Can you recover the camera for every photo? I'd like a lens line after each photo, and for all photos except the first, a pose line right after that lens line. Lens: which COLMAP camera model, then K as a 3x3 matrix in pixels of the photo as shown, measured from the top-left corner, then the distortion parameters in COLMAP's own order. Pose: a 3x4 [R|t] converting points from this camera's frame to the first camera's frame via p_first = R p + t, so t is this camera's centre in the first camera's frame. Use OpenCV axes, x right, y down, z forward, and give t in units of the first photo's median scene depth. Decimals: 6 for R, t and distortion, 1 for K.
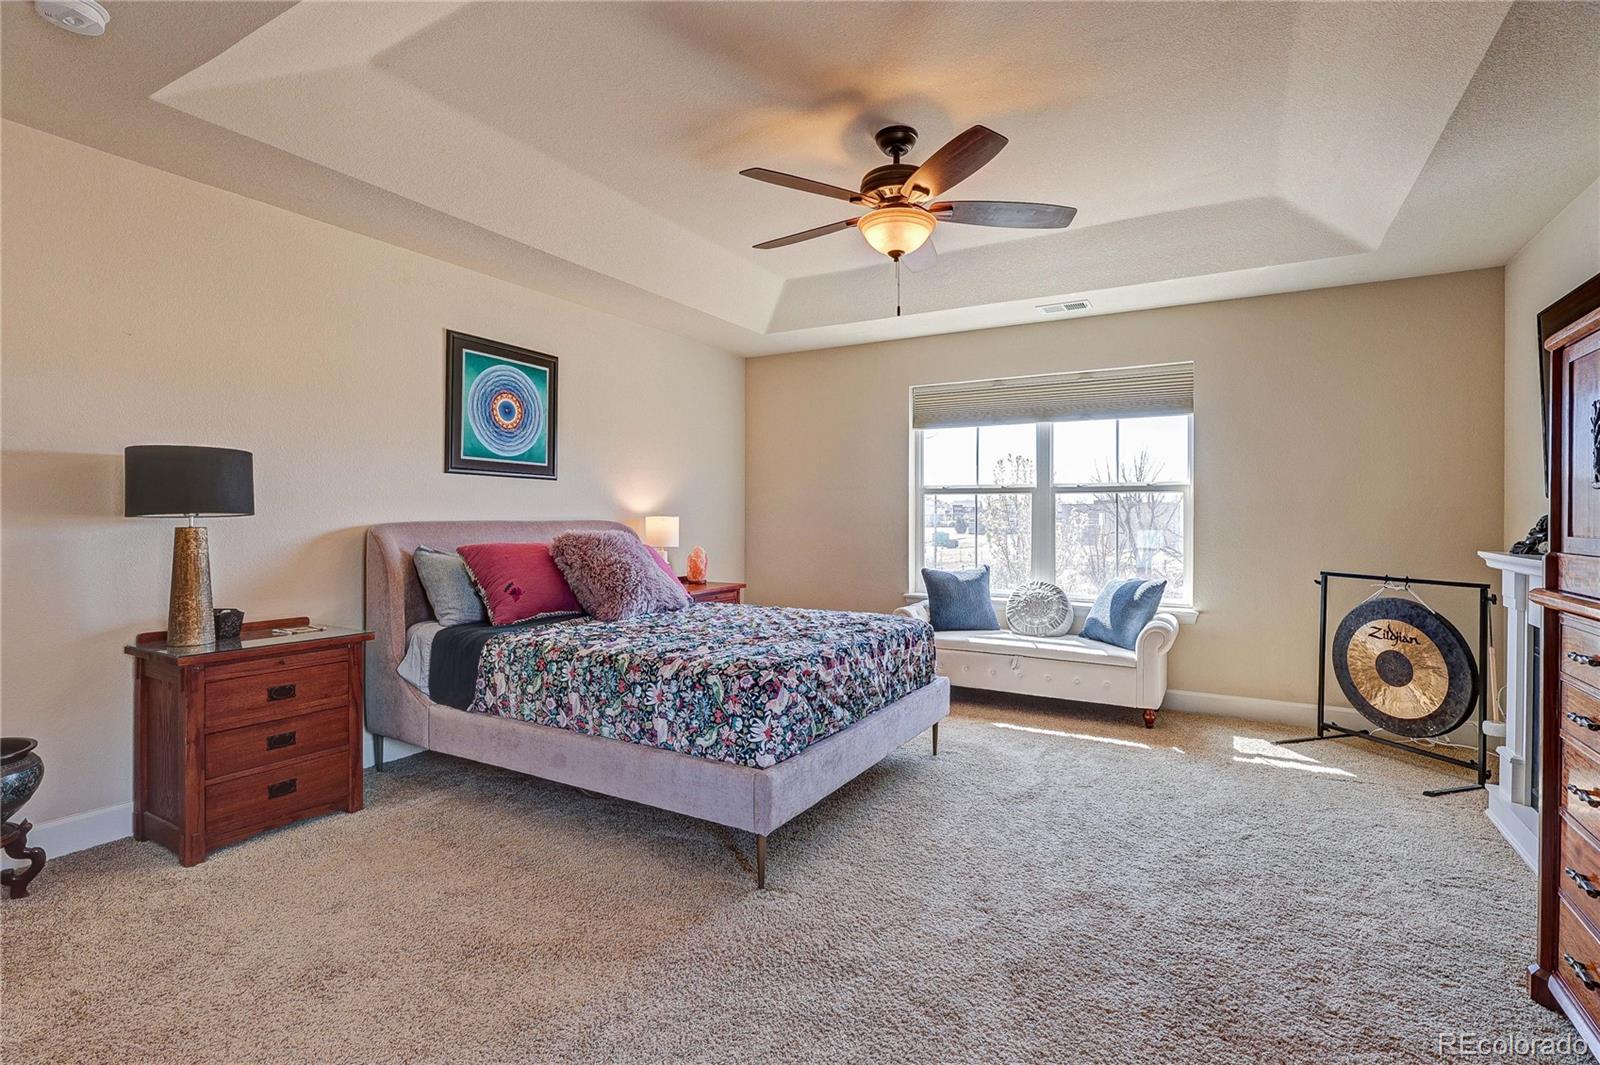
lens RADIAL K [[768.4, 0, 793.4], [0, 768.4, 521.3], [0, 0, 1]] dist [-0.011409, 0.002122]
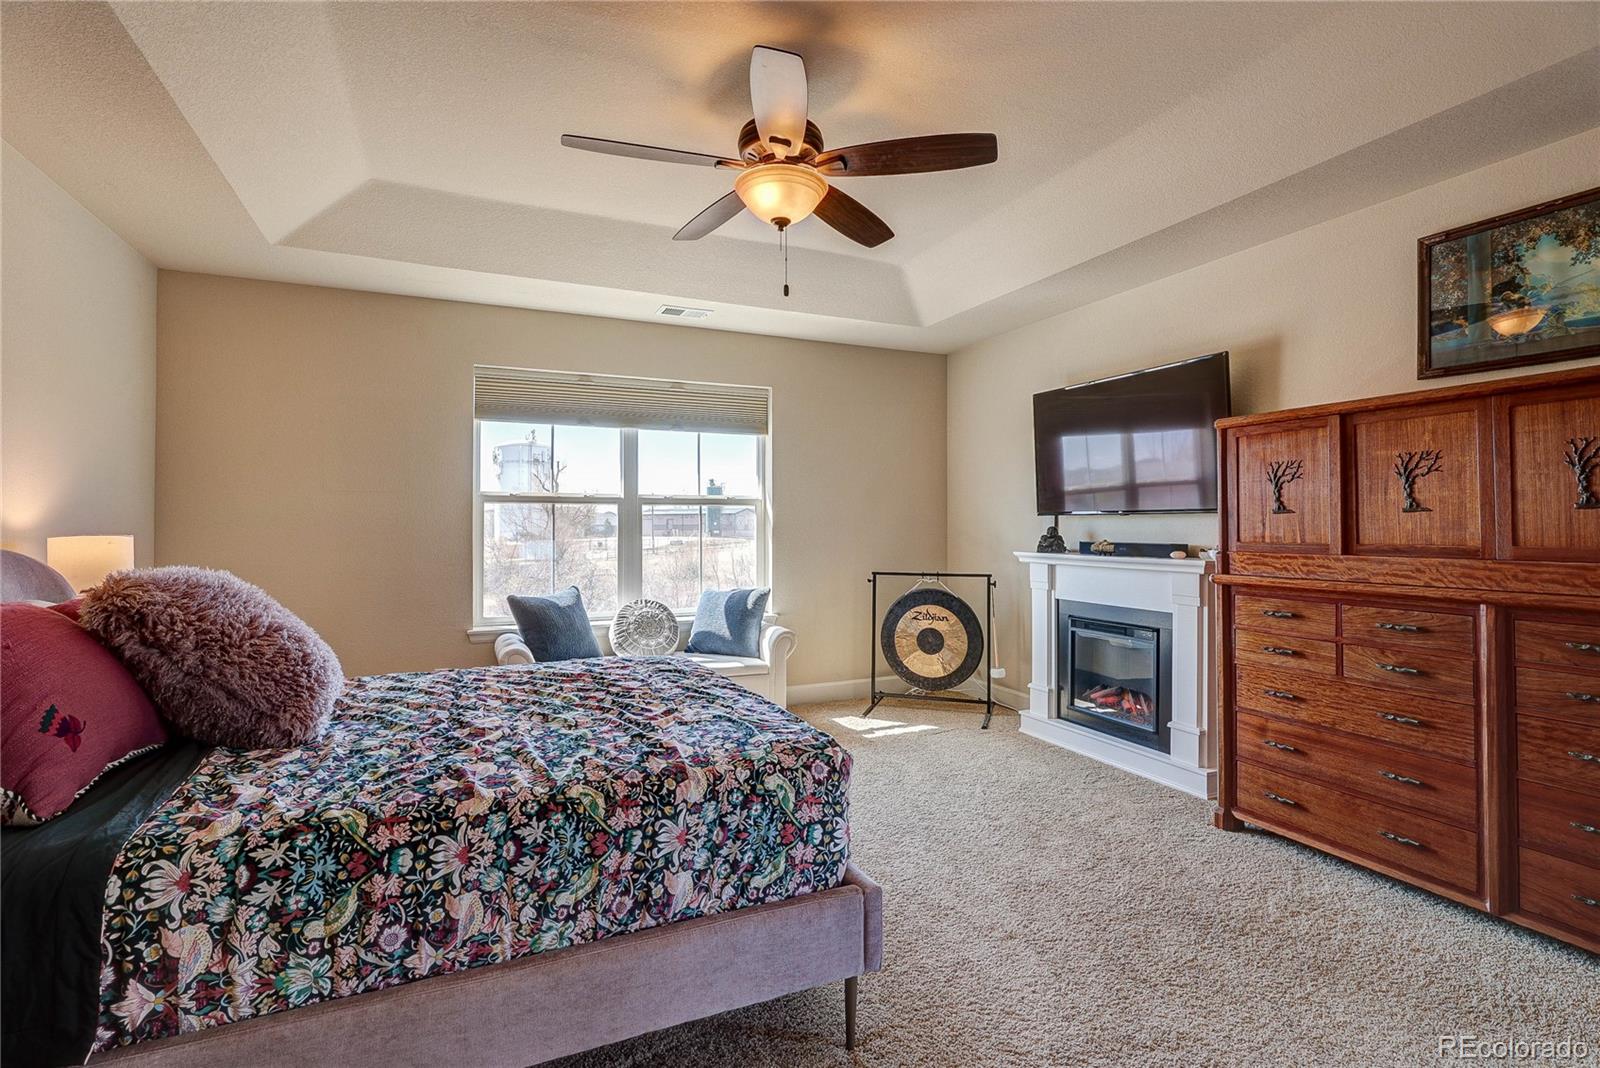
lens RADIAL K [[768.4, 0, 808.9], [0, 768.4, 517.7], [0, 0, 1]] dist [-0.011409, 0.002122]
pose [[0.569880, 0.002787, 0.821723, -0.450363], [0.010065, 0.999896, -0.010372, -0.011628], [-0.821666, 0.014182, 0.569793, 0.417219]]
